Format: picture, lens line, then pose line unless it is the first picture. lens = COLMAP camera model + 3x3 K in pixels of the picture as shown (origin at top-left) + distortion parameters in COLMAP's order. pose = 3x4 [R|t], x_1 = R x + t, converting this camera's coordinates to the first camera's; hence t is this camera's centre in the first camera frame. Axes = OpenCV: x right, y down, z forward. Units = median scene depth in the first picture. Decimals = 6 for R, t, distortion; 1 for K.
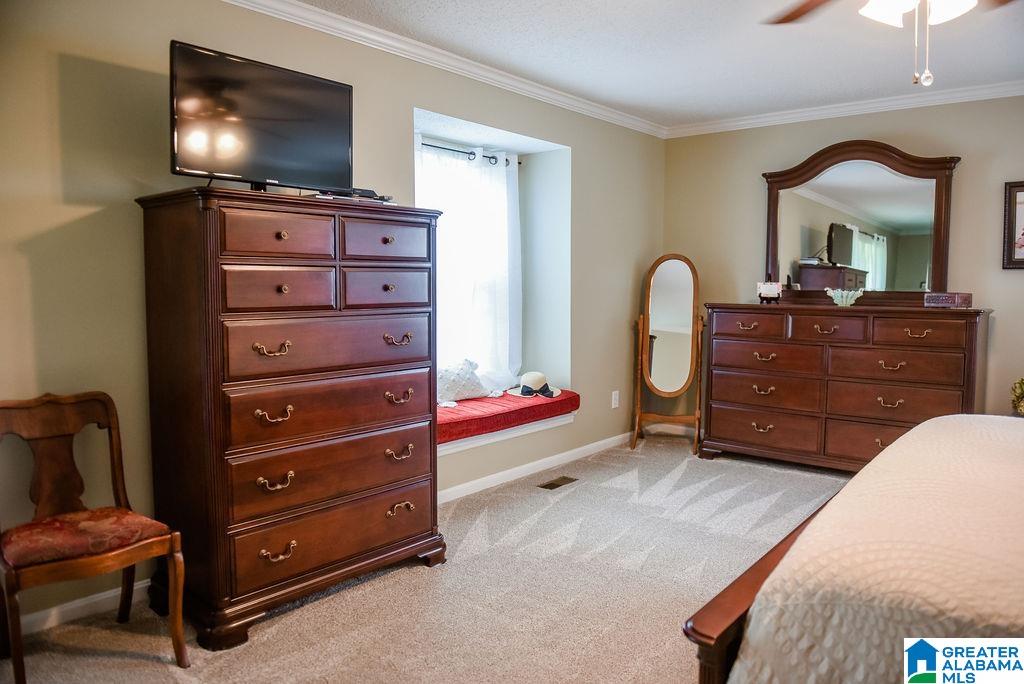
lens RADIAL K [[731.7, 0, 512.0], [0, 731.7, 342.0], [0, 0, 1]] dist [-0.052828, -0.002467]
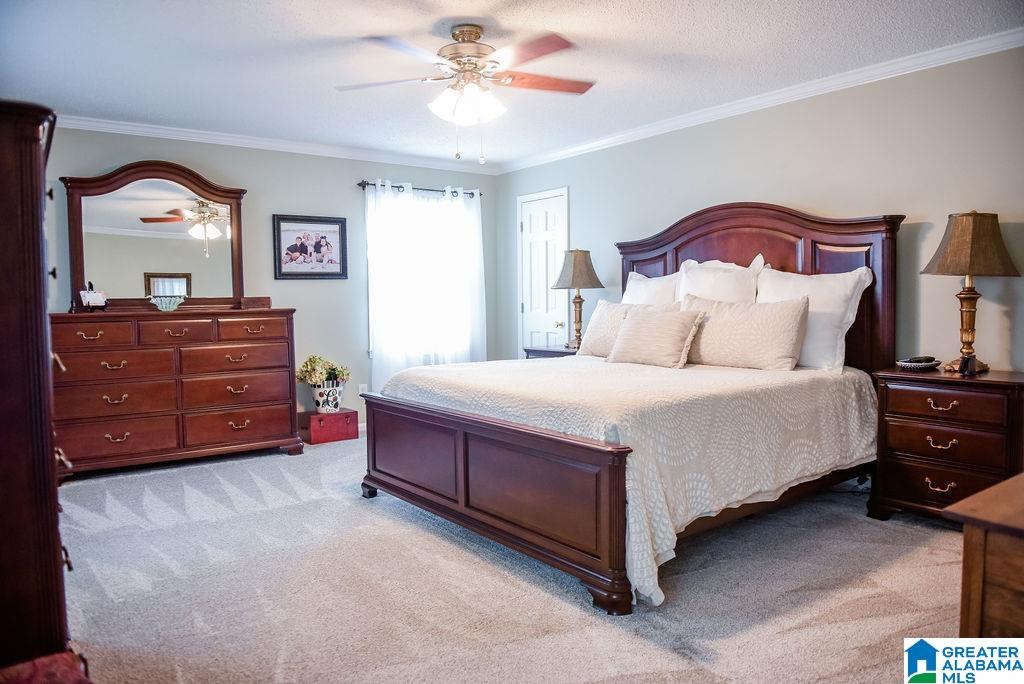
lens RADIAL K [[731.7, 0, 512.0], [0, 731.7, 342.0], [0, 0, 1]] dist [-0.052828, -0.002467]
pose [[0.222834, -0.054037, 0.973358, -0.521992], [0.097265, 0.994713, 0.032956, 0.010788], [-0.969992, 0.087330, 0.226911, 0.275143]]
